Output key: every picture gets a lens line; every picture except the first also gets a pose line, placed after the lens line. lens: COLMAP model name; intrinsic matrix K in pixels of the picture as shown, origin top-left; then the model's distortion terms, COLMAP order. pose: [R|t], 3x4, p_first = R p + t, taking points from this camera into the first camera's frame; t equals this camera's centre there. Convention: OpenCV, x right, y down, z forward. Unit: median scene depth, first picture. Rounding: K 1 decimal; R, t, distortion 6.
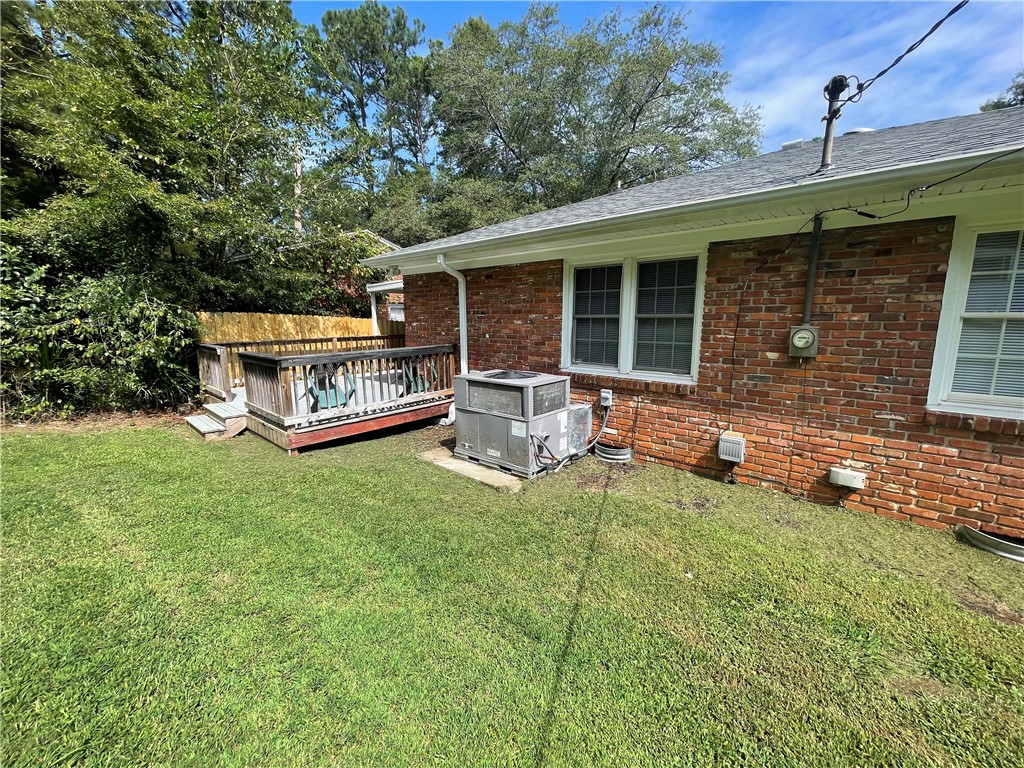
lens RADIAL K [[413.6, 0, 509.8], [0, 413.6, 384.5], [0, 0, 1]] dist [-0.001088, 0.000244]
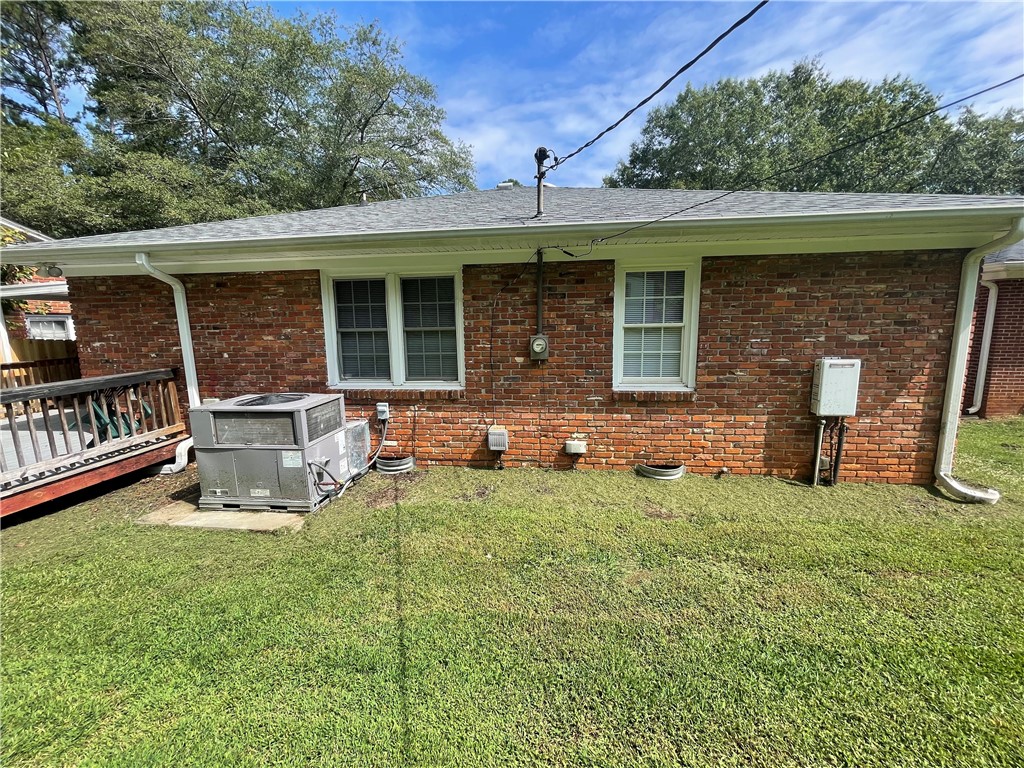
lens RADIAL K [[413.6, 0, 511.8], [0, 413.6, 384.7], [0, 0, 1]] dist [-0.001088, 0.000244]
pose [[0.824316, -0.095512, 0.558015, -0.059249], [0.106687, 0.994213, 0.012572, -0.010179], [-0.555986, 0.049169, 0.829736, -0.006187]]
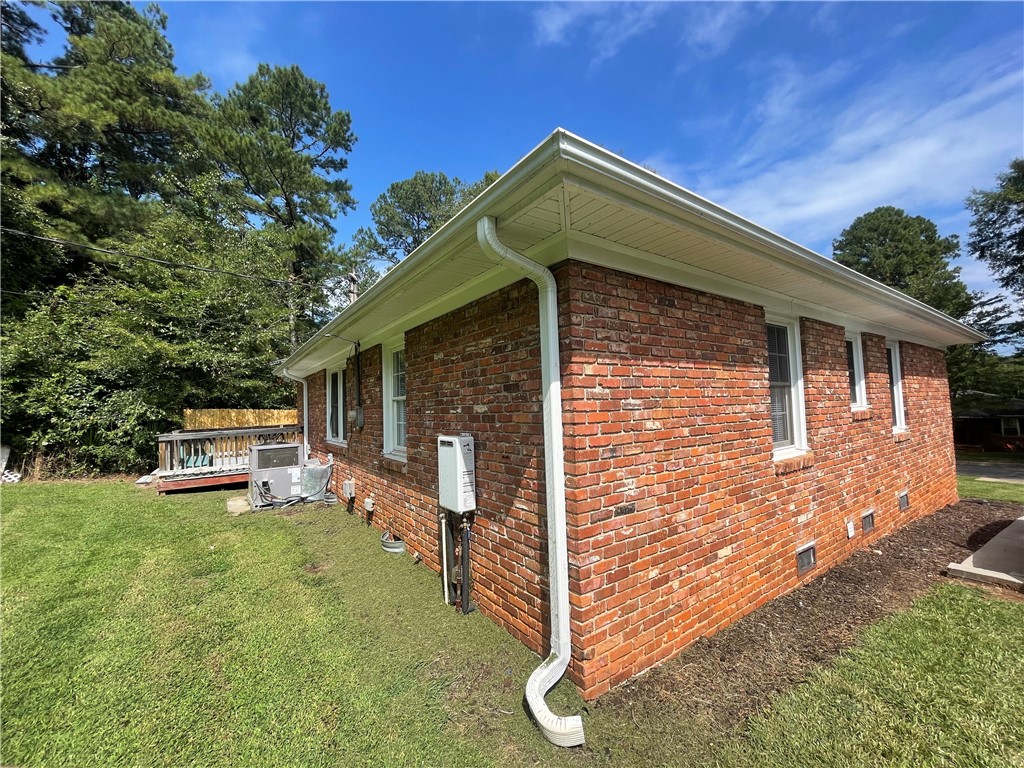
lens RADIAL K [[413.6, 0, 509.0], [0, 413.6, 382.5], [0, 0, 1]] dist [-0.001088, 0.000244]
pose [[0.971627, -0.046570, -0.231887, 1.157677], [-0.003799, 0.977225, -0.212173, 0.073163], [0.236487, 0.207034, 0.949321, -0.296810]]
